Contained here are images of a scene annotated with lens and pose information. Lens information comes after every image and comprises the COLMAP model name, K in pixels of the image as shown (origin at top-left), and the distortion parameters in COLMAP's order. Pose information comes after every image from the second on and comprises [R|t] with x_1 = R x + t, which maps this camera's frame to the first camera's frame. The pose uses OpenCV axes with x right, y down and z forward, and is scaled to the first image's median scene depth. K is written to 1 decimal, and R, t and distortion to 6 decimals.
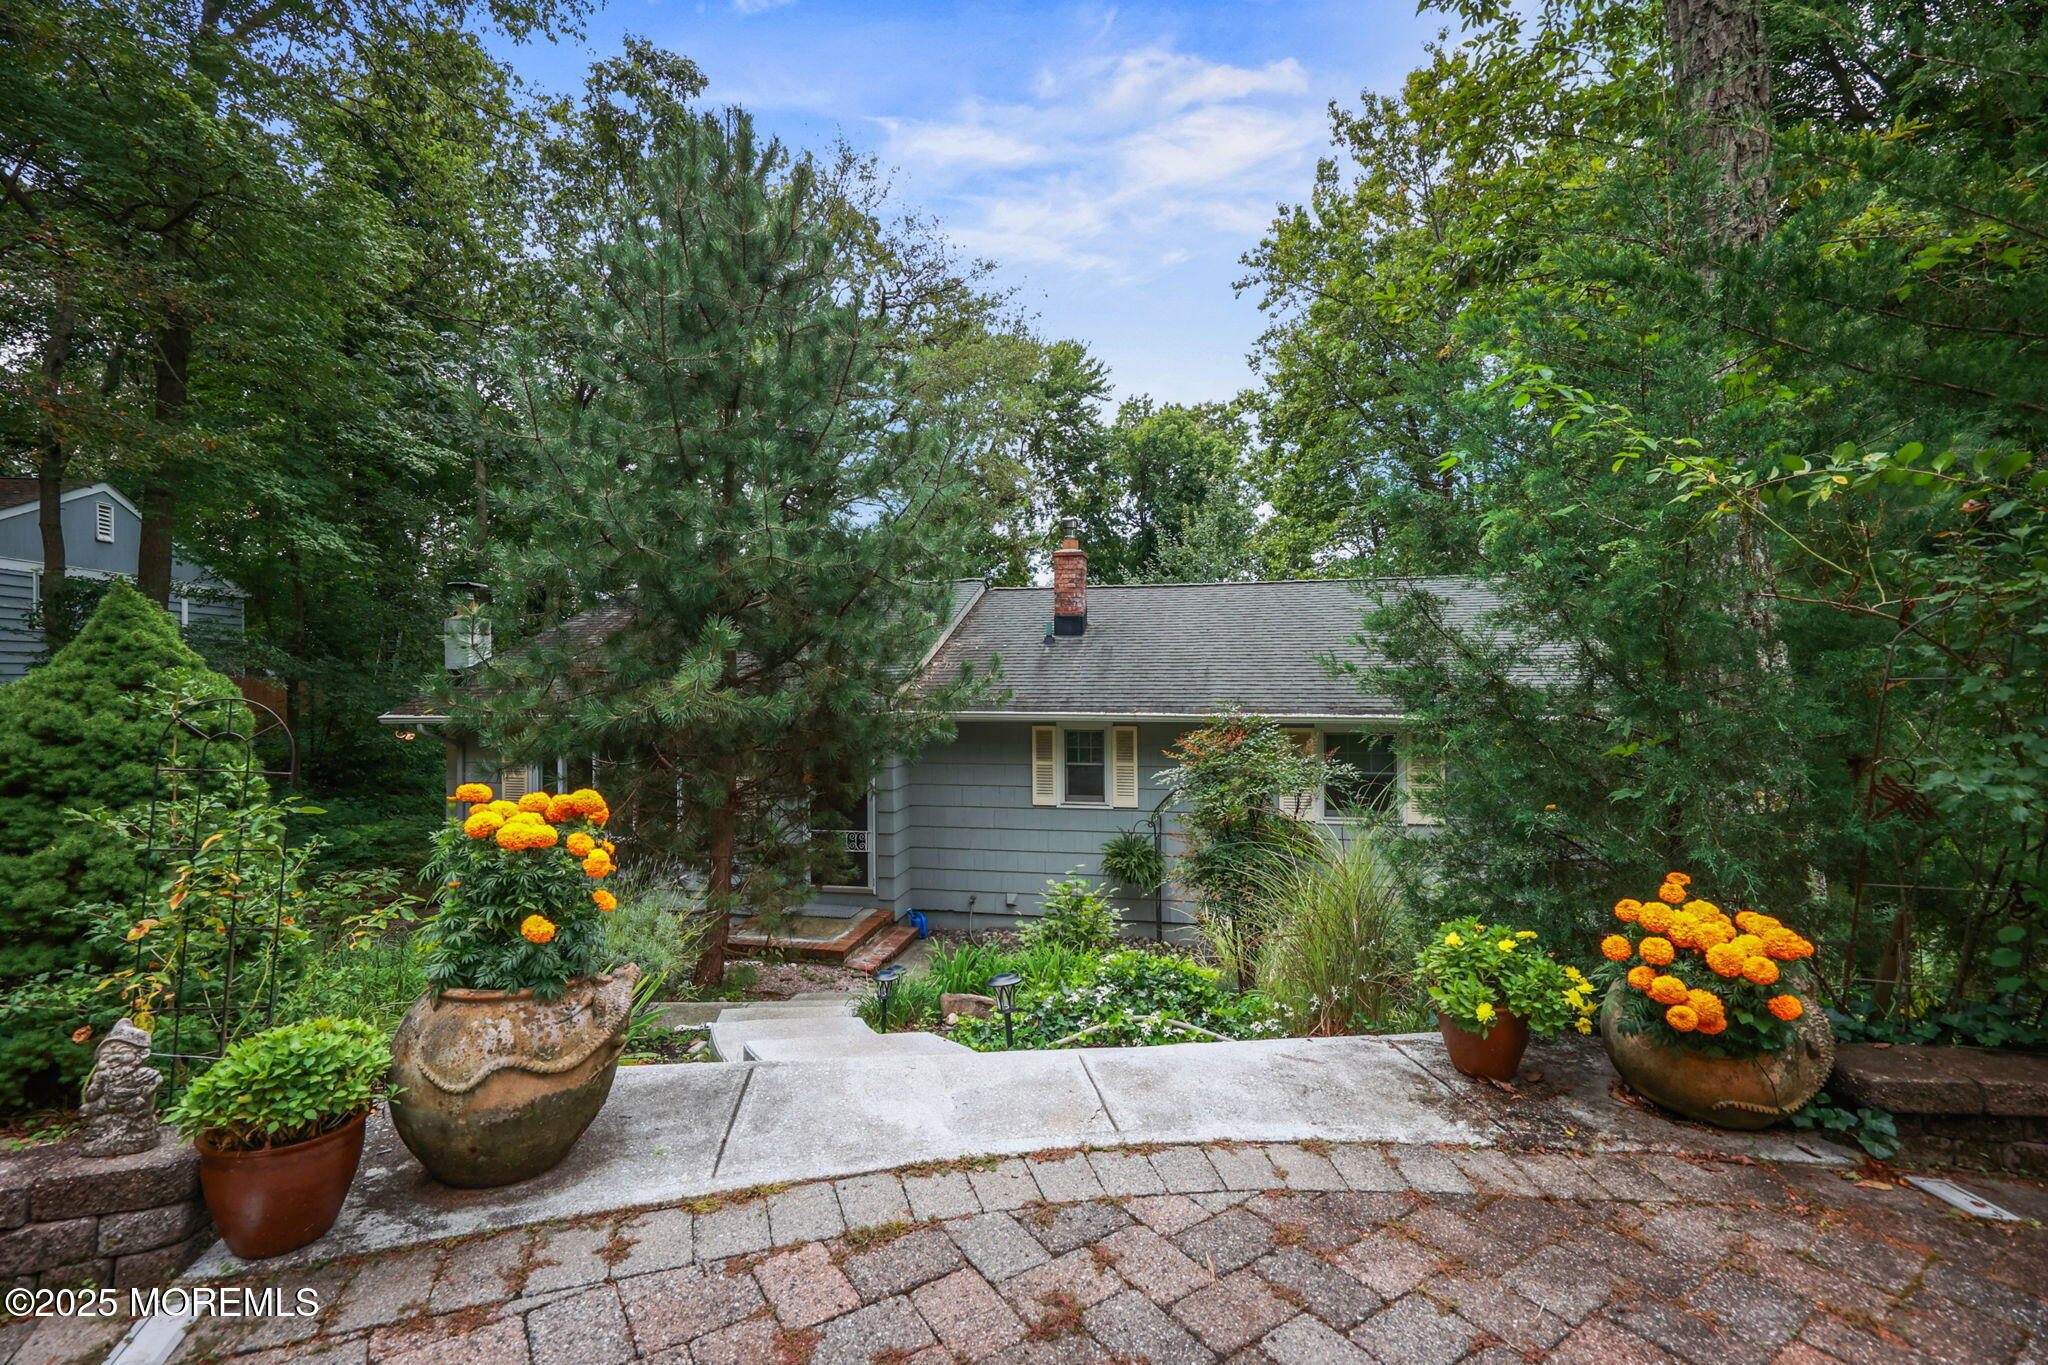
lens RADIAL K [[880.6, 0, 1024.0], [0, 880.6, 689.4], [0, 0, 1]] dist [0.000455, 0.000166]
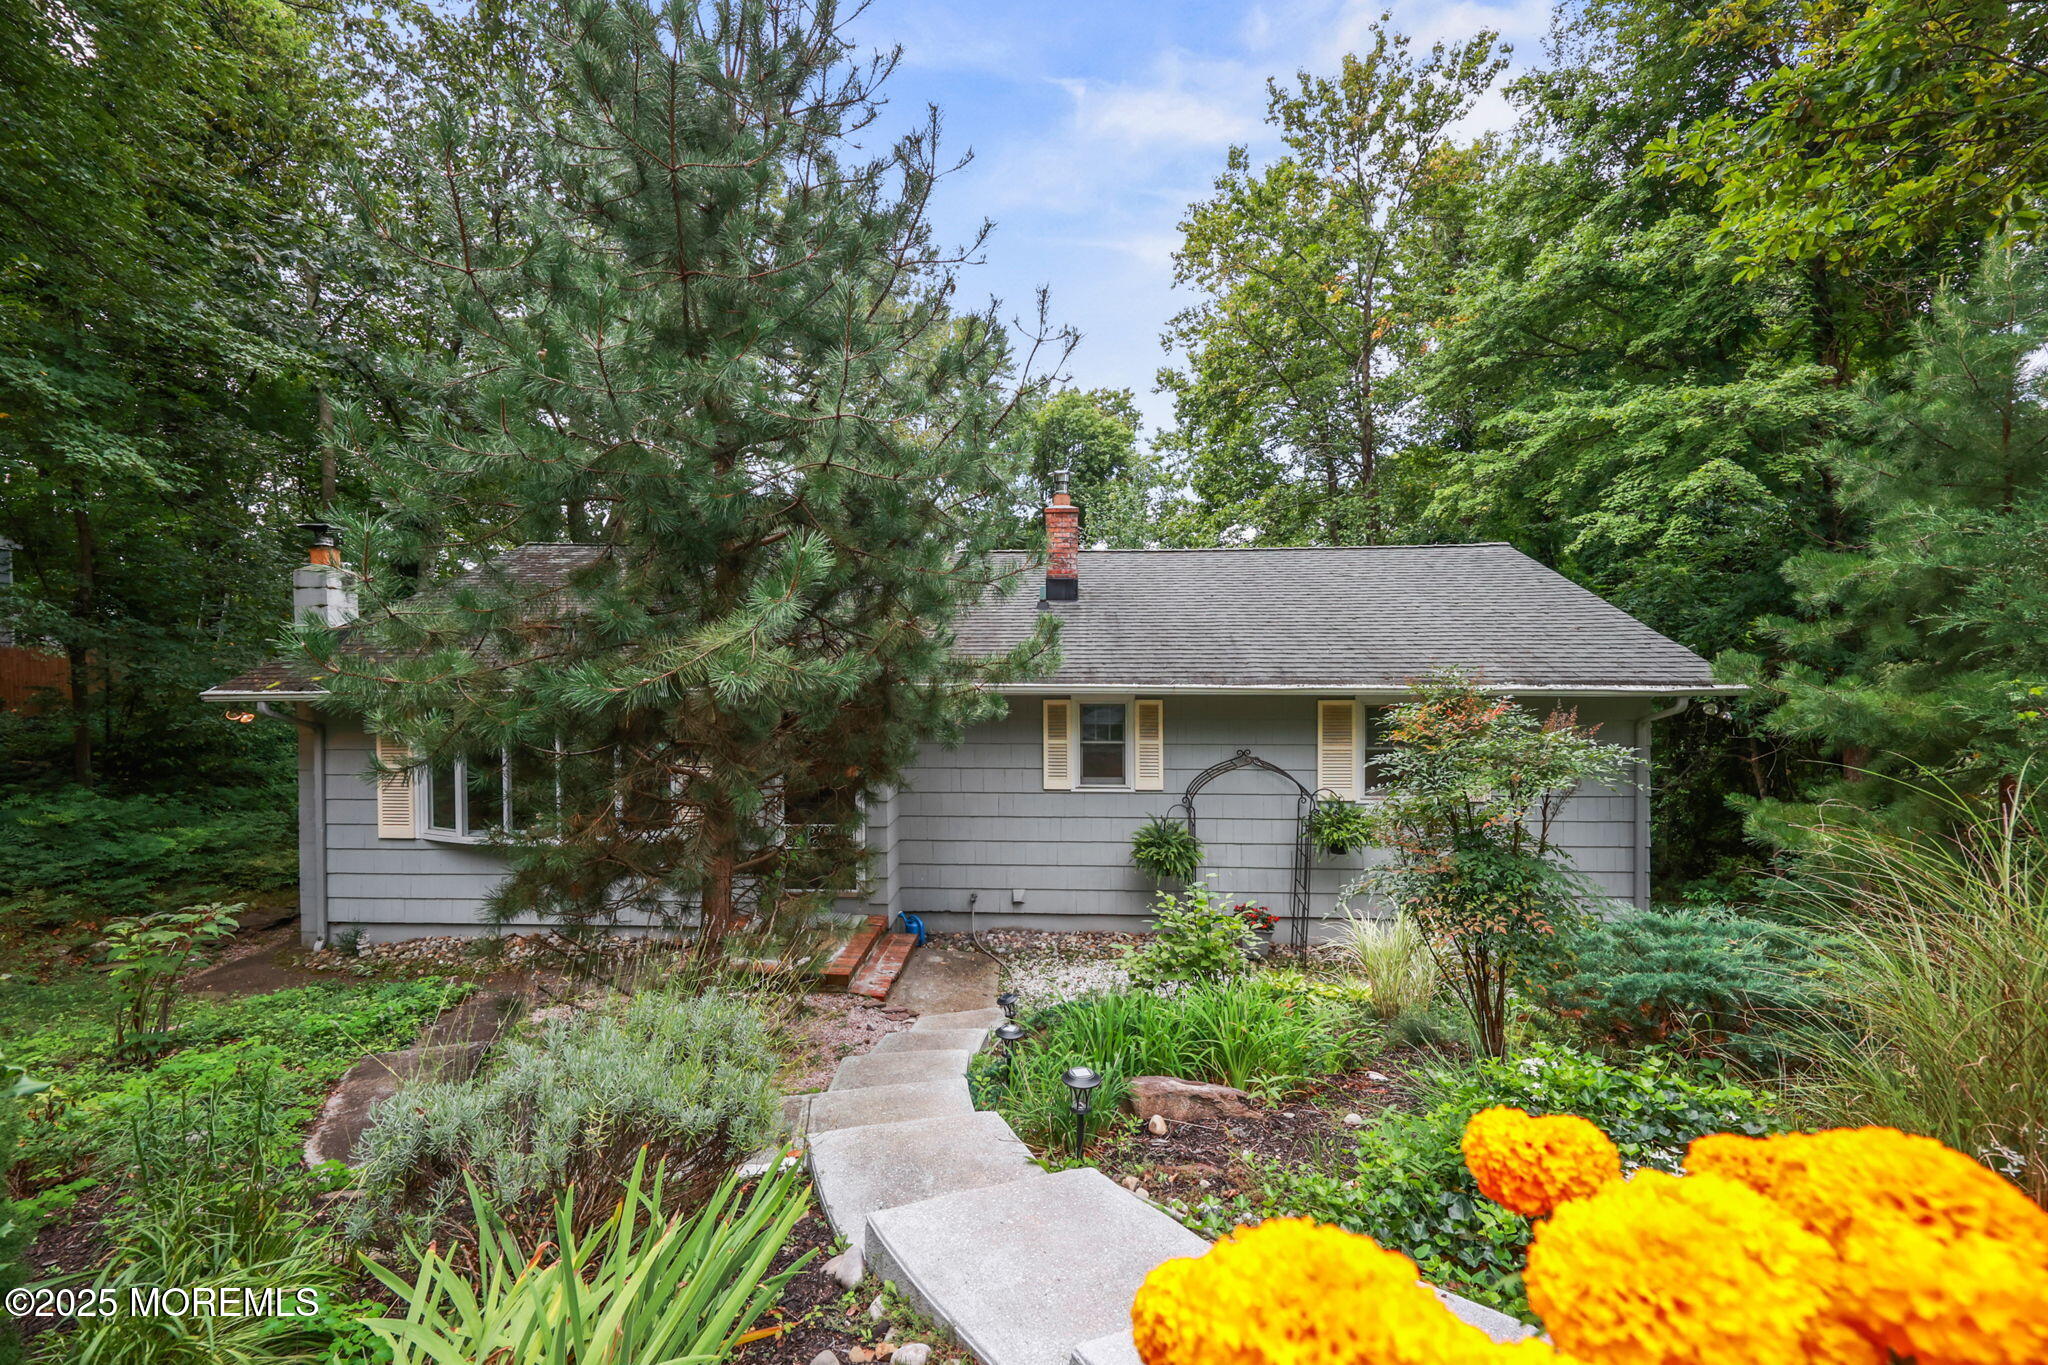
lens RADIAL K [[832.0, 0, 1027.4], [0, 832.0, 680.3], [0, 0, 1]] dist [0.000524, -0.000344]
pose [[0.988632, -0.002375, 0.150334, -0.132136], [-0.000205, 0.999853, 0.017147, 0.007546], [-0.150353, -0.016983, 0.988487, 0.178708]]
